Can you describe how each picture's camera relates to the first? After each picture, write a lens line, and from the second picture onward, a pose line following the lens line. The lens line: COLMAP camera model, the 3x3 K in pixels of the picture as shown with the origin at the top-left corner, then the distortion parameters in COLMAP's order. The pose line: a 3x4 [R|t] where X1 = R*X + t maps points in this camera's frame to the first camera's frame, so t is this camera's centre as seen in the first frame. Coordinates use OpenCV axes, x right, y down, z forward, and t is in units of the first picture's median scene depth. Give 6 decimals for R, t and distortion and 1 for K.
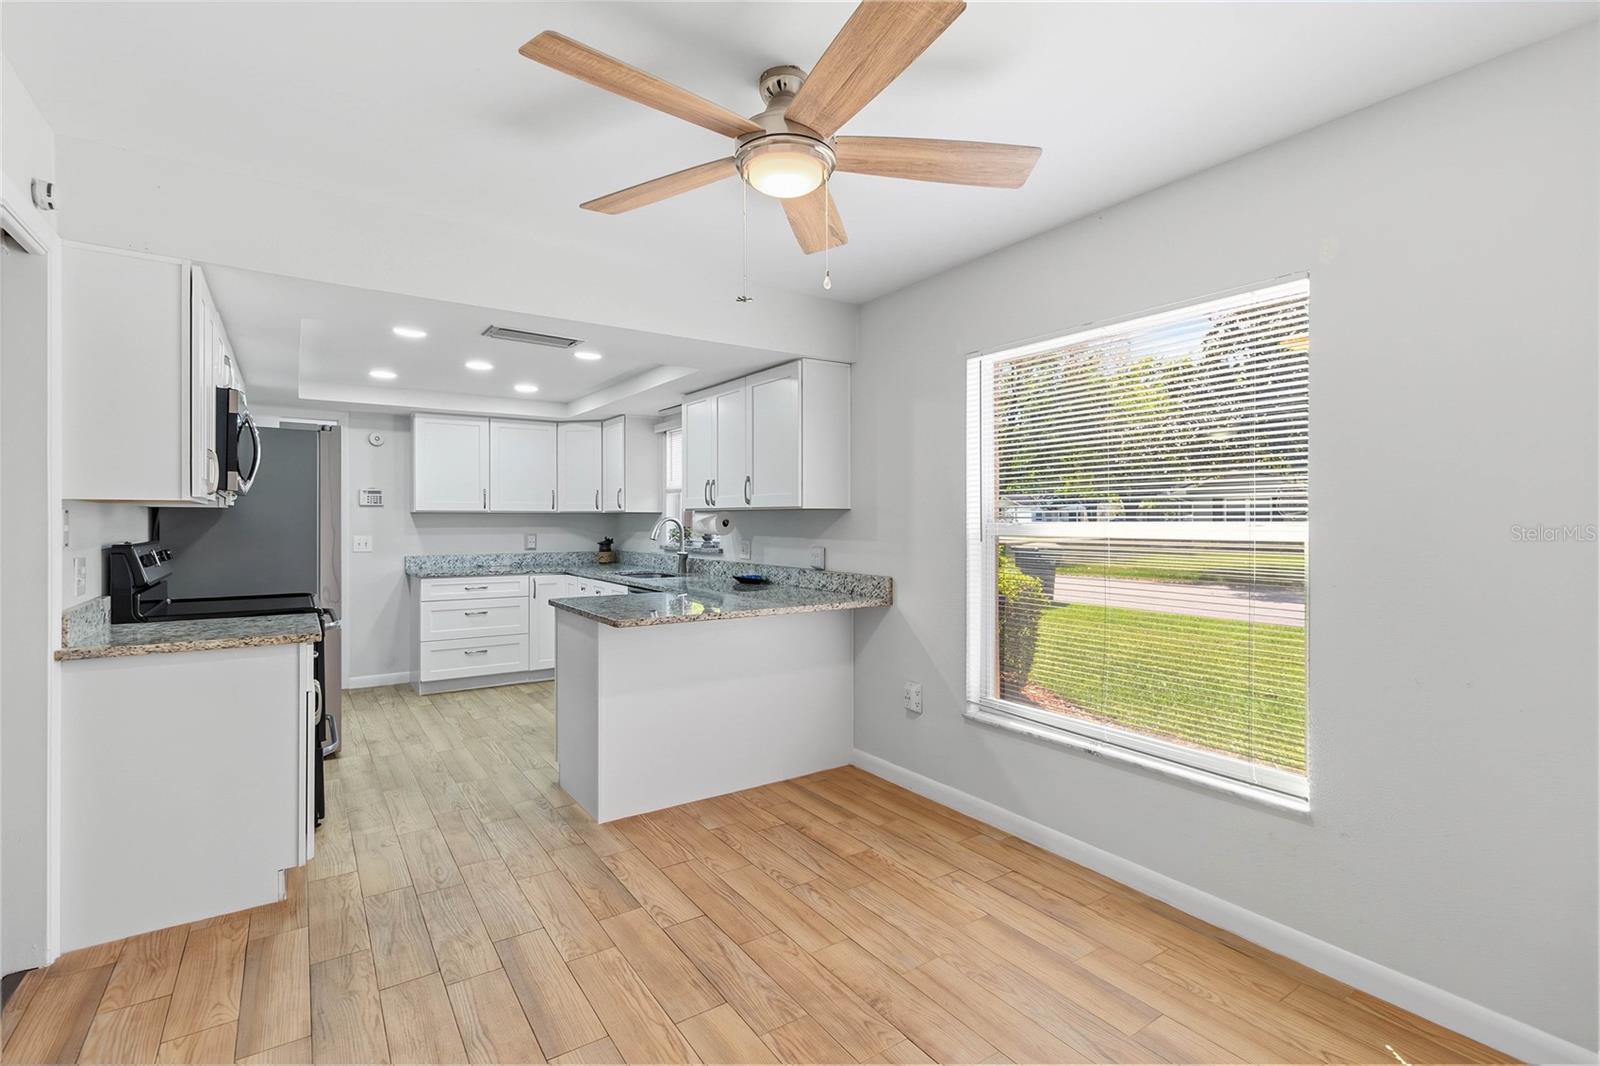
lens RADIAL K [[742.2, 0, 802.4], [0, 742.2, 521.7], [0, 0, 1]] dist [0.001819, 0.000001]
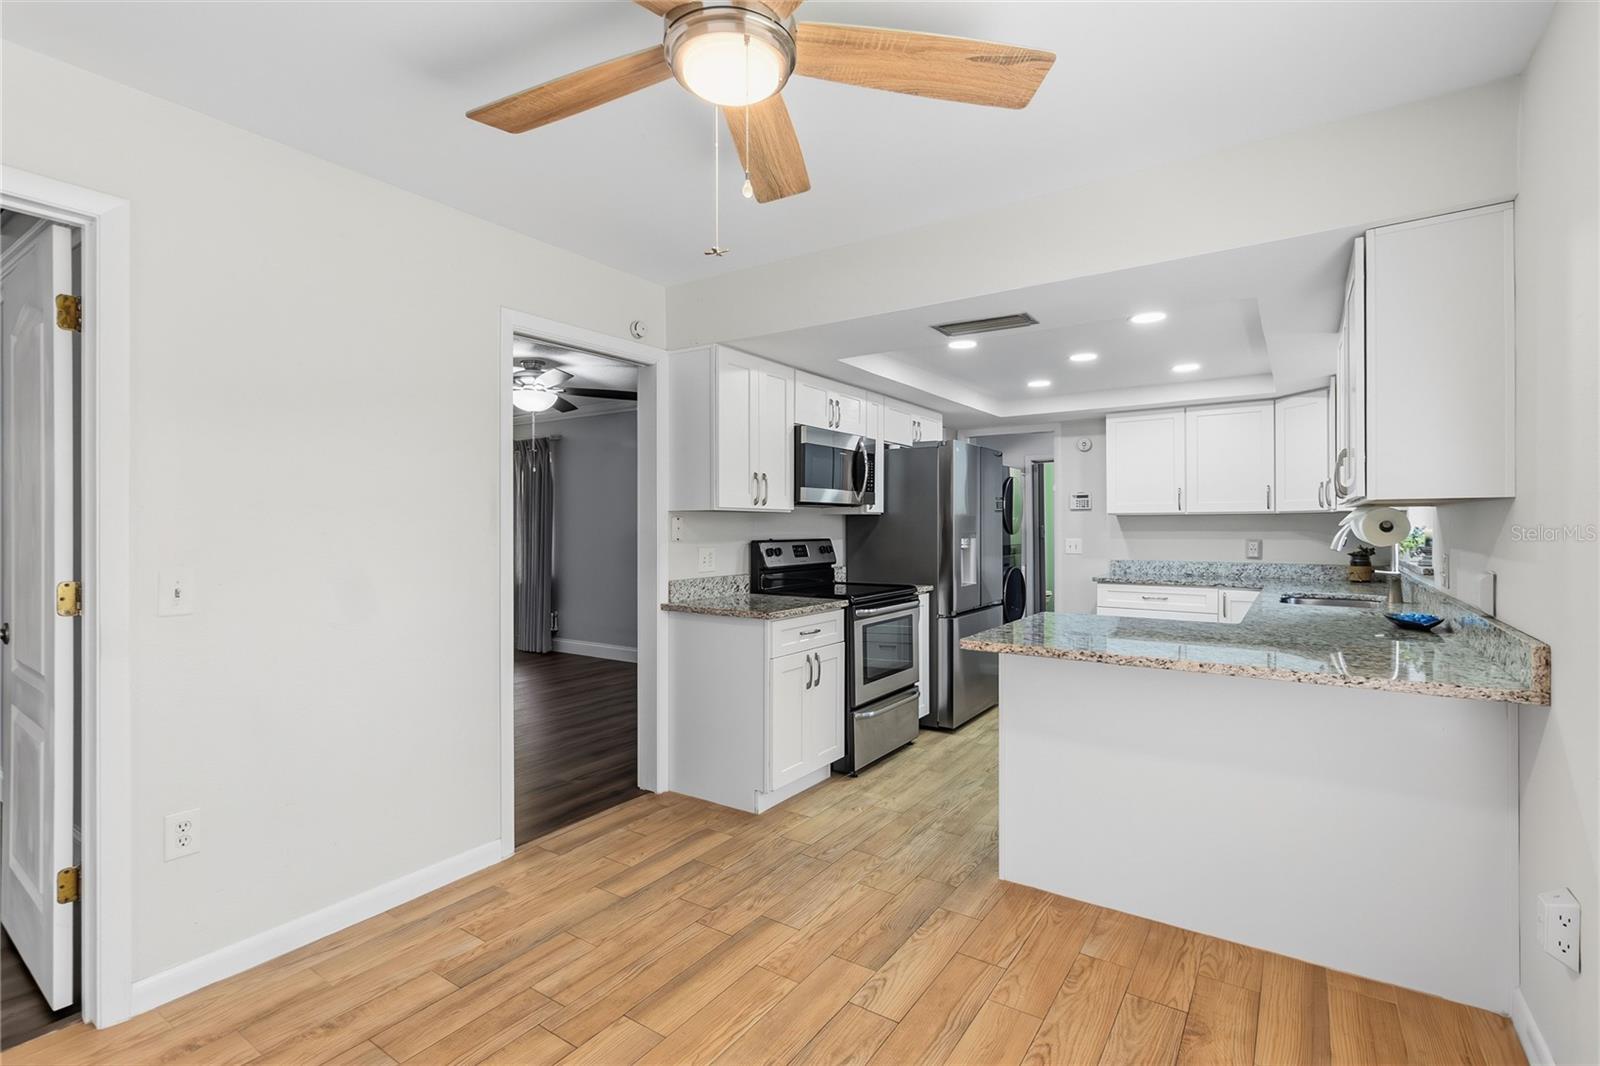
lens RADIAL K [[742.2, 0, 801.2], [0, 742.2, 526.0], [0, 0, 1]] dist [0.001819, 0.000001]
pose [[0.365864, 0.000053, -0.930668, 0.314009], [0.000908, 1.000000, 0.000414, 0.001007], [0.930668, -0.000997, 0.365864, 0.342538]]
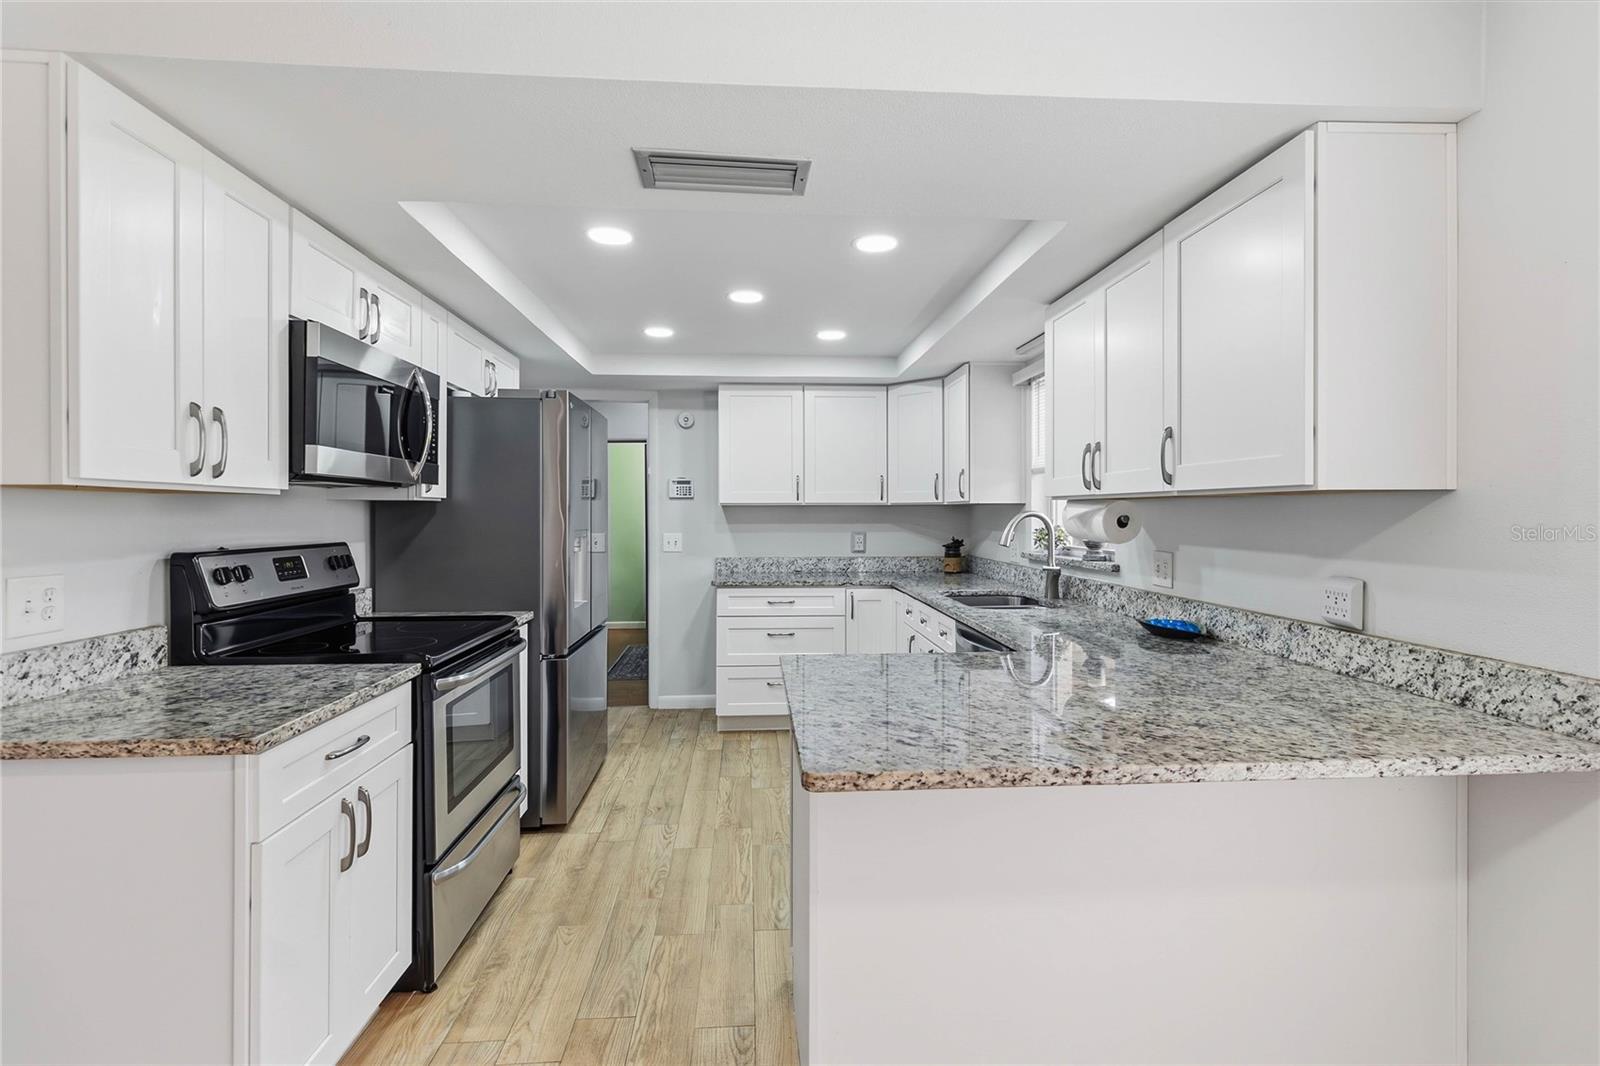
lens RADIAL K [[742.2, 0, 806.3], [0, 742.2, 515.7], [0, 0, 1]] dist [0.001819, 0.000001]
pose [[0.865783, 0.001036, -0.500419, -0.033269], [-0.000134, 0.999998, 0.001839, -0.003412], [0.500420, -0.001525, 0.865781, 0.432689]]
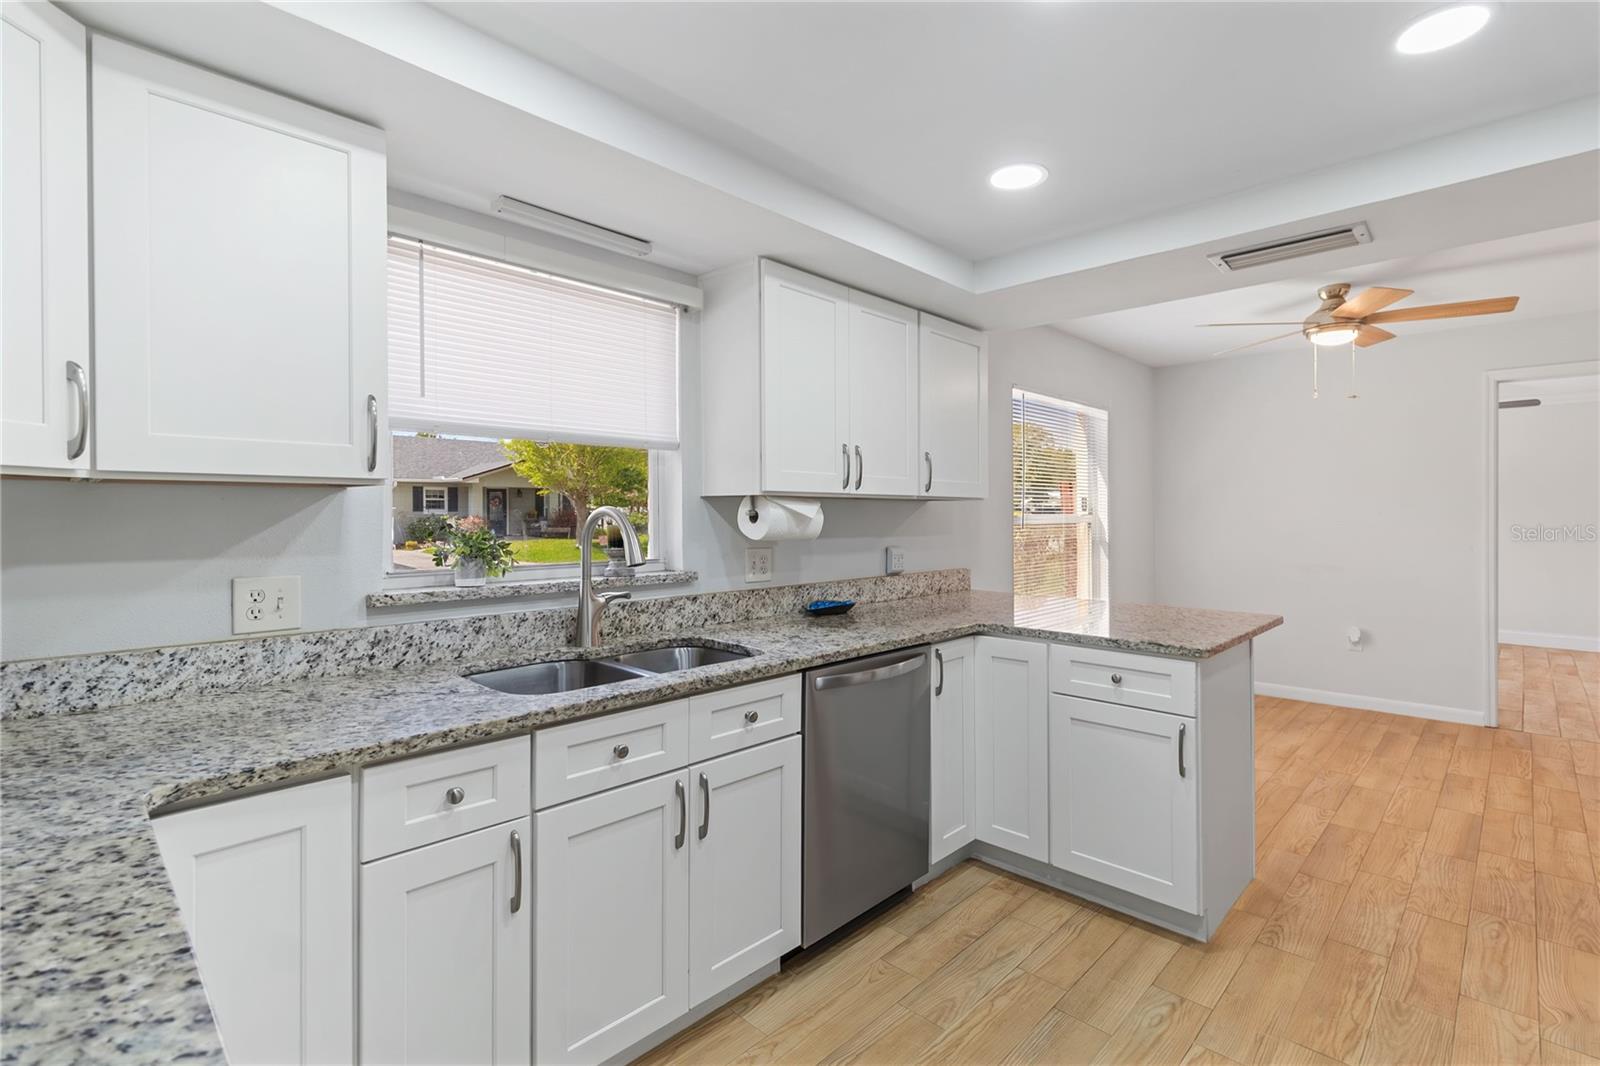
lens RADIAL K [[742.2, 0, 821.5], [0, 742.2, 500.8], [0, 0, 1]] dist [0.001819, 0.000001]
pose [[-0.215503, 0.019183, 0.976315, -0.714675], [0.004389, 0.999816, -0.018676, -0.000947], [-0.976493, 0.000261, -0.215547, 1.191718]]
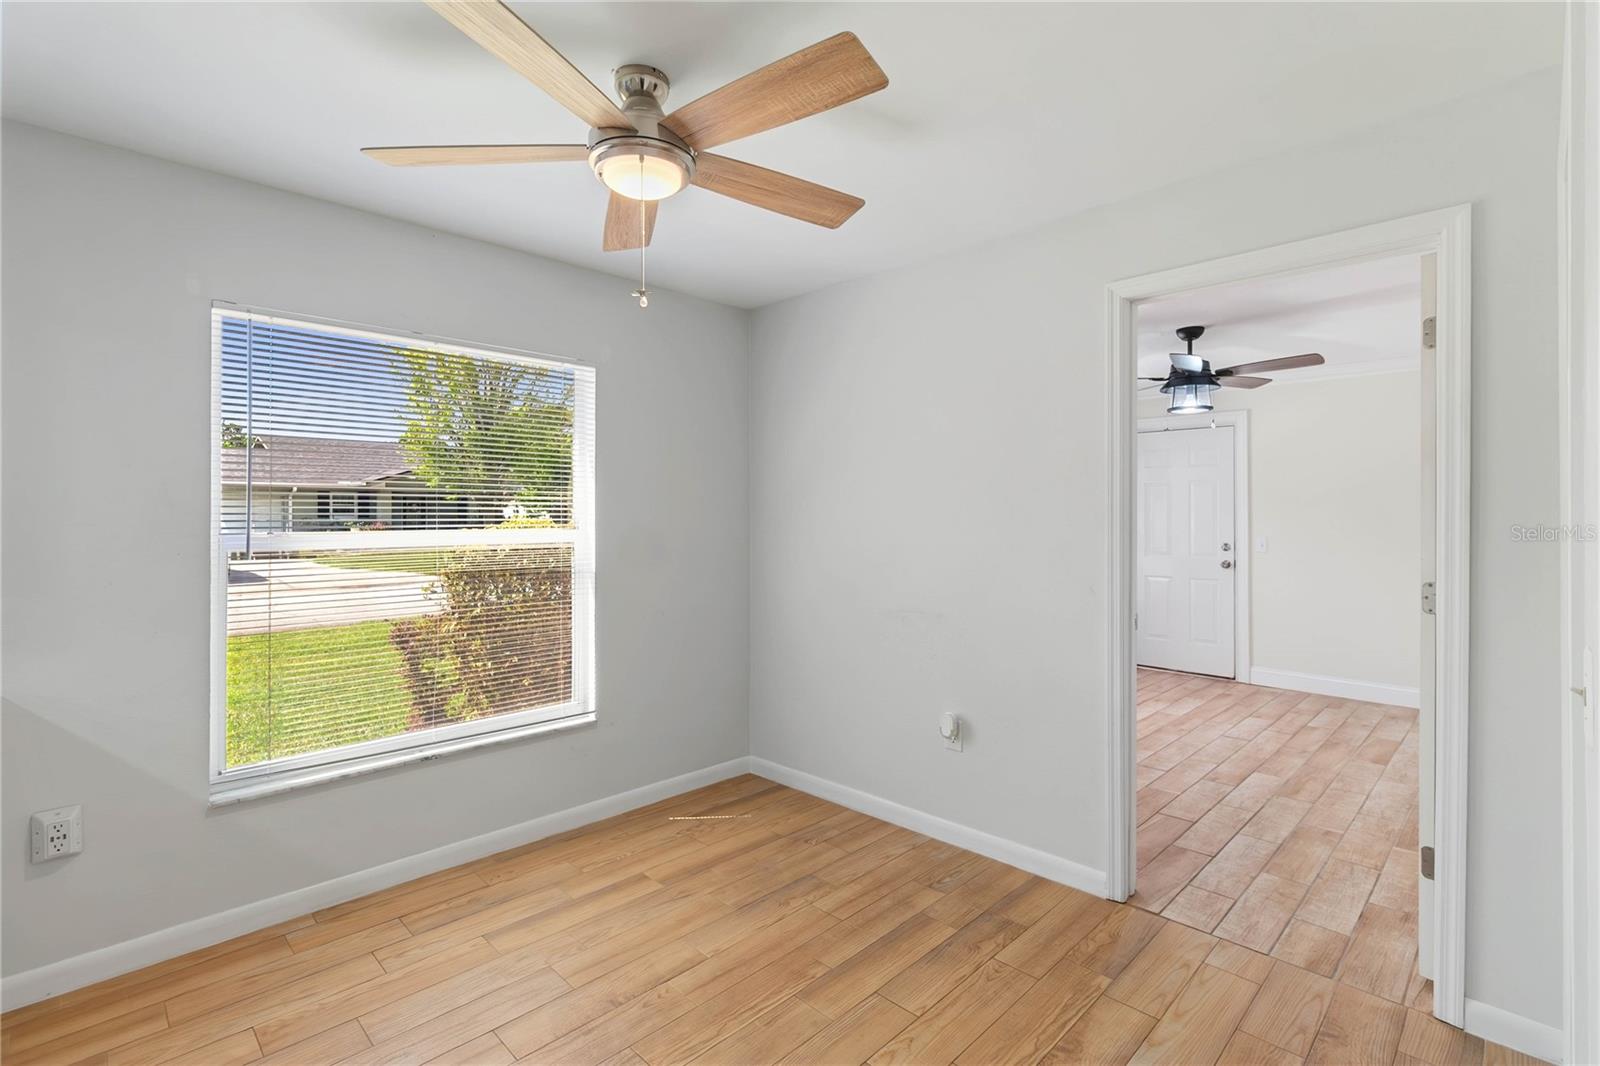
lens RADIAL K [[742.2, 0, 797.8], [0, 742.2, 531.8], [0, 0, 1]] dist [0.001819, 0.000001]
pose [[-0.197047, -0.012436, 0.980315, -0.436958], [0.003641, 0.999903, 0.013416, -0.006908], [-0.980387, 0.006213, -0.196983, 0.438336]]
